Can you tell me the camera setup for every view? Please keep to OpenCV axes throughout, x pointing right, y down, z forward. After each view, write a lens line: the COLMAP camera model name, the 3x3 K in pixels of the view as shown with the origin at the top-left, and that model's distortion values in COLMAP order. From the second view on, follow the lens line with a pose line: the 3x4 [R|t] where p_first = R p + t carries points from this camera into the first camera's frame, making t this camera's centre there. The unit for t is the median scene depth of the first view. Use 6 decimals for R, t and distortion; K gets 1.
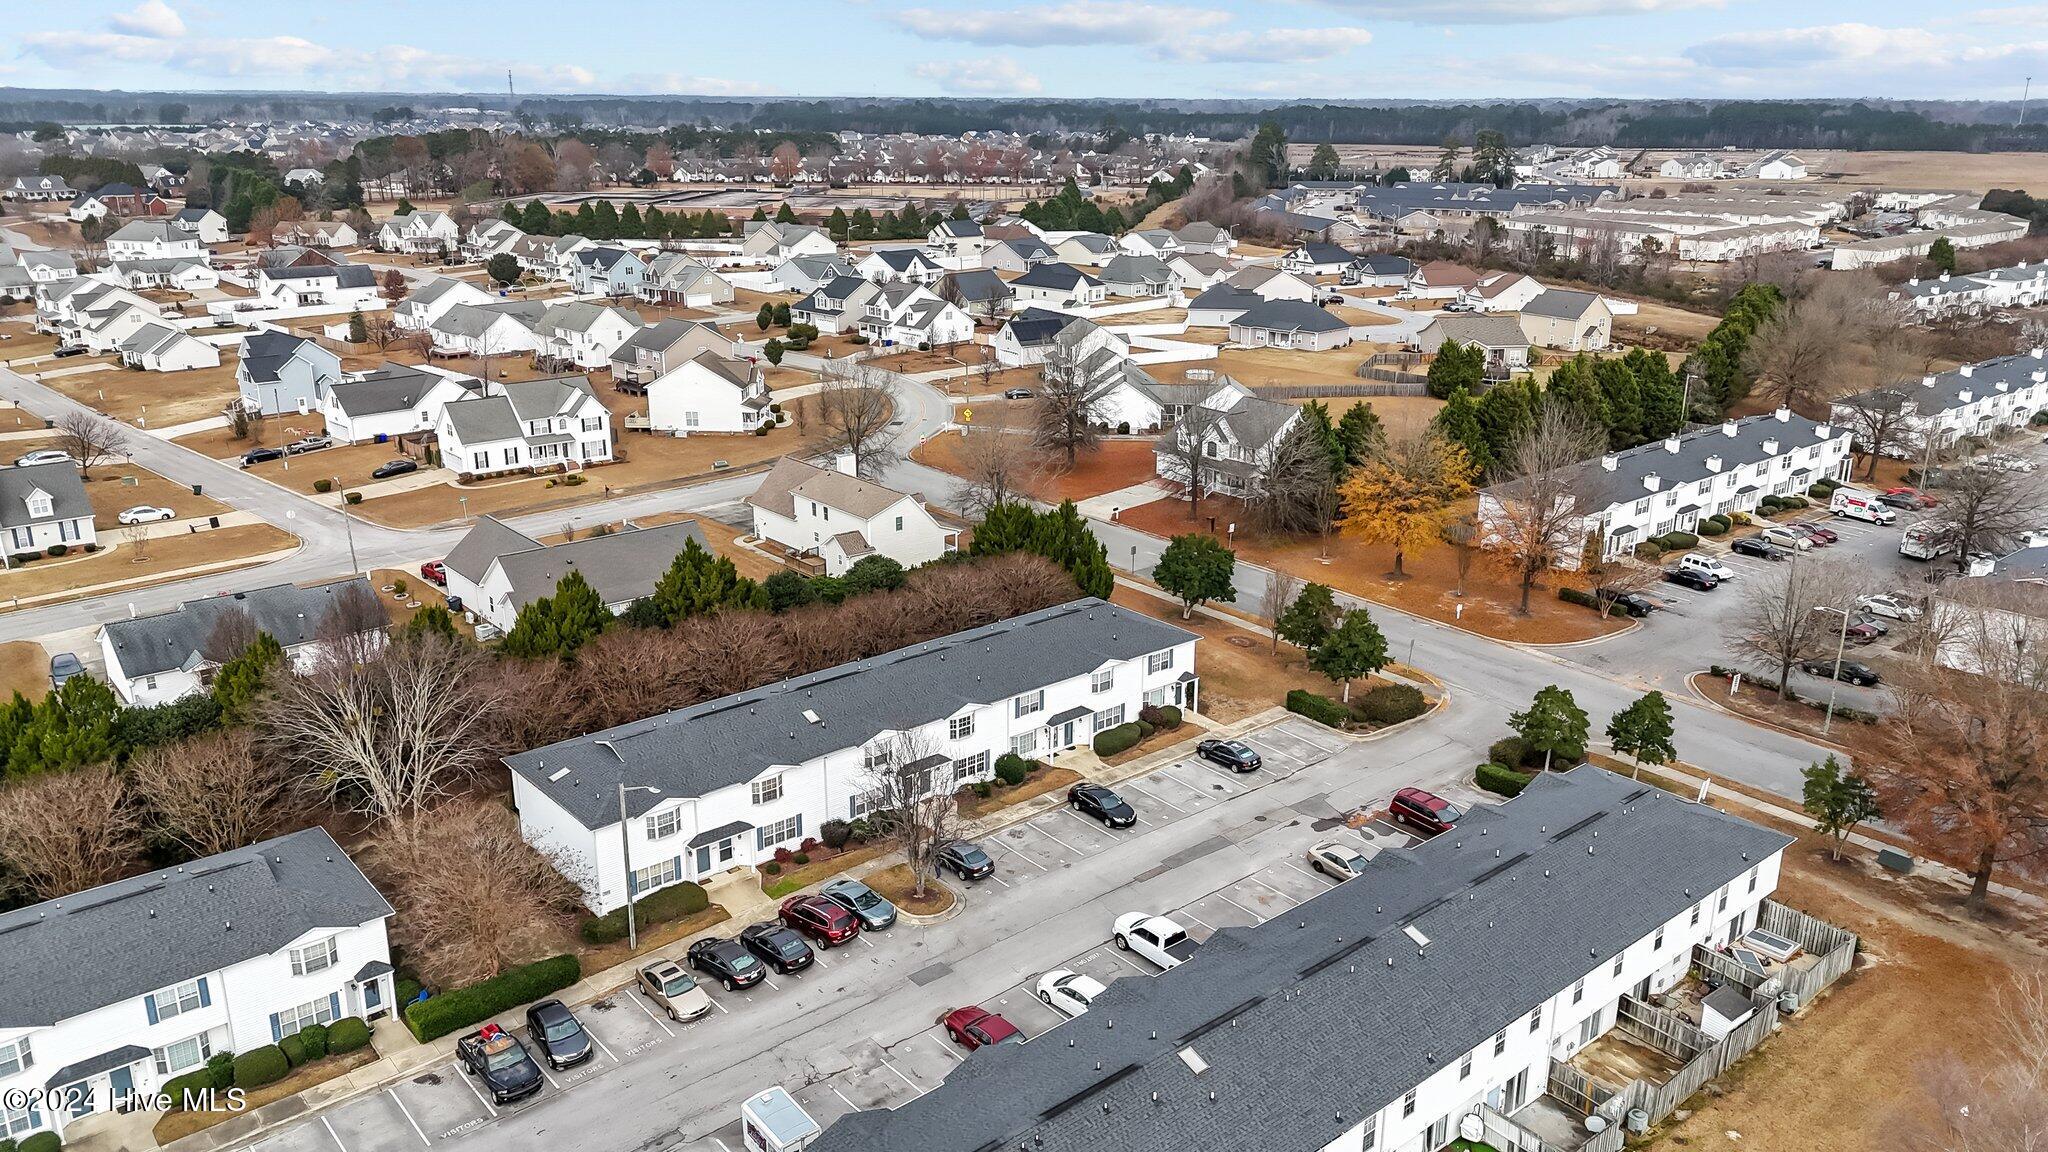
lens RADIAL K [[1494.3, 0, 1031.4], [0, 1494.3, 567.6], [0, 0, 1]] dist [0.069485, -0.060701]
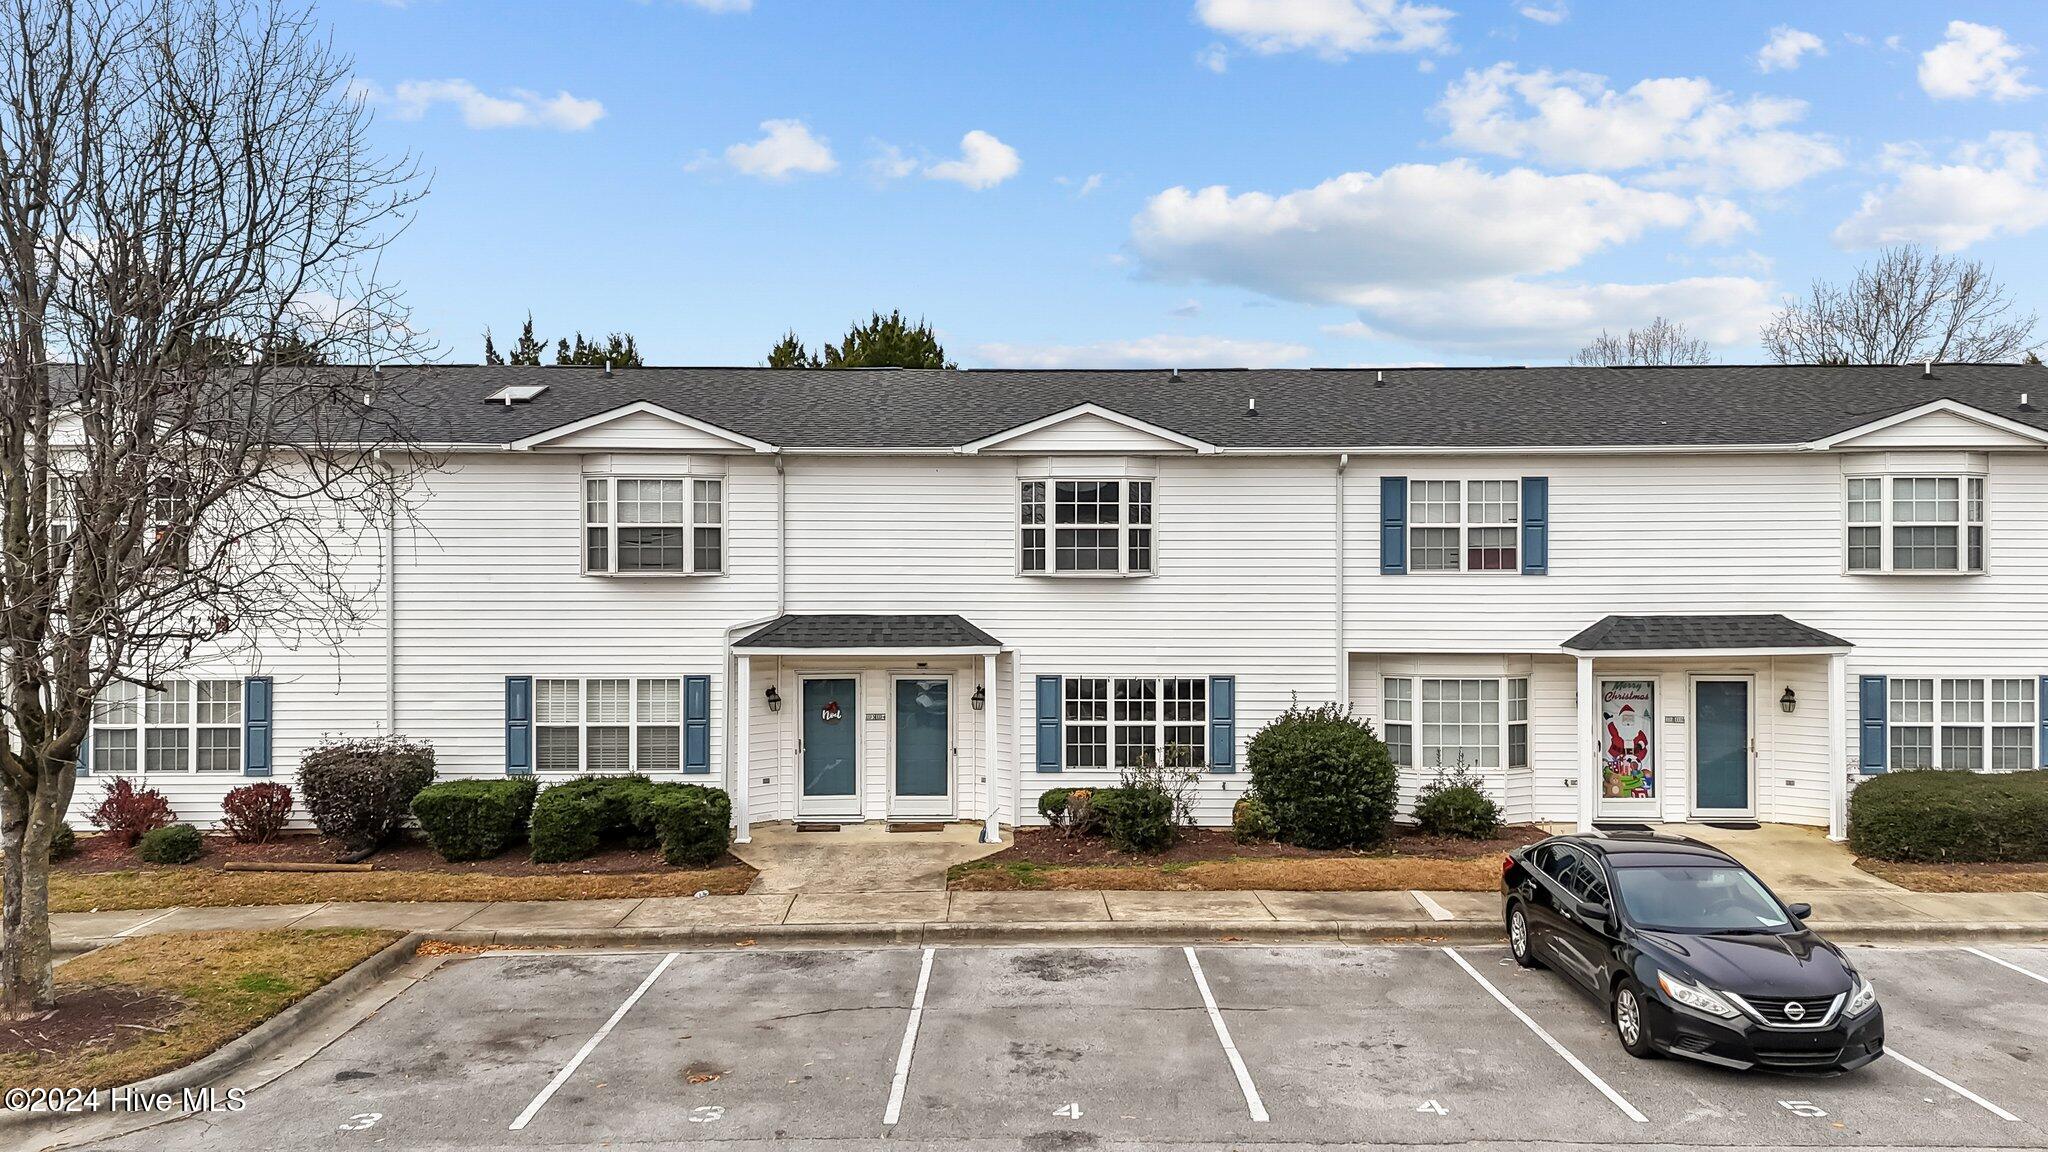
lens RADIAL K [[1494.3, 0, 1023.5], [0, 1494.3, 577.8], [0, 0, 1]] dist [0.069485, -0.060701]
pose [[0.766382, -0.006800, -0.642349, 0.086531], [-0.186220, 0.954655, -0.232283, 0.151812], [0.614801, 0.297636, 0.730365, 0.736071]]
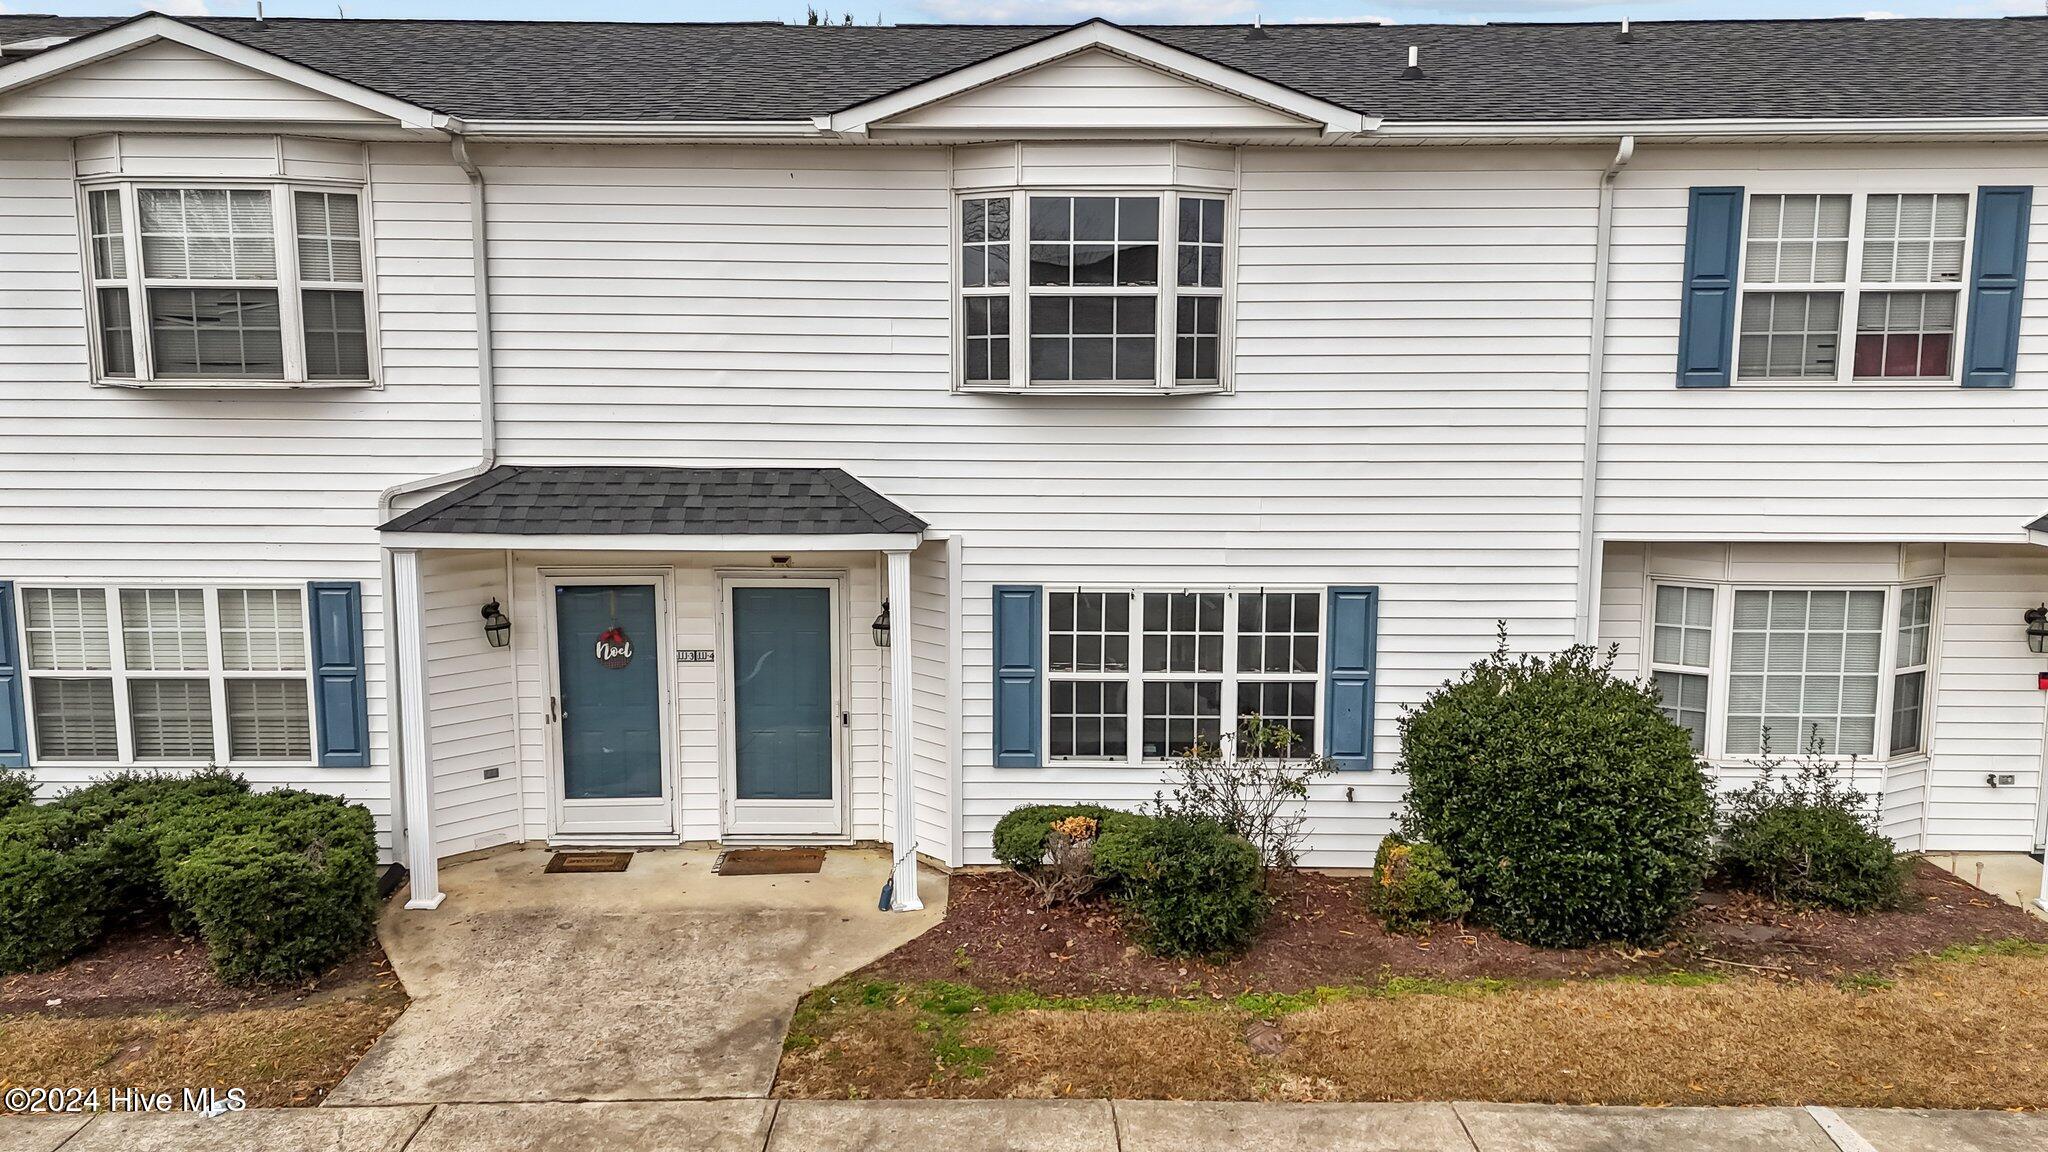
lens RADIAL K [[1494.3, 0, 1023.5], [0, 1494.3, 578.0], [0, 0, 1]] dist [0.069485, -0.060701]
pose [[0.757420, 0.080703, -0.647921, 0.025048], [-0.191105, 0.976277, -0.101799, 0.125954], [0.624335, 0.200926, 0.754874, 0.813839]]
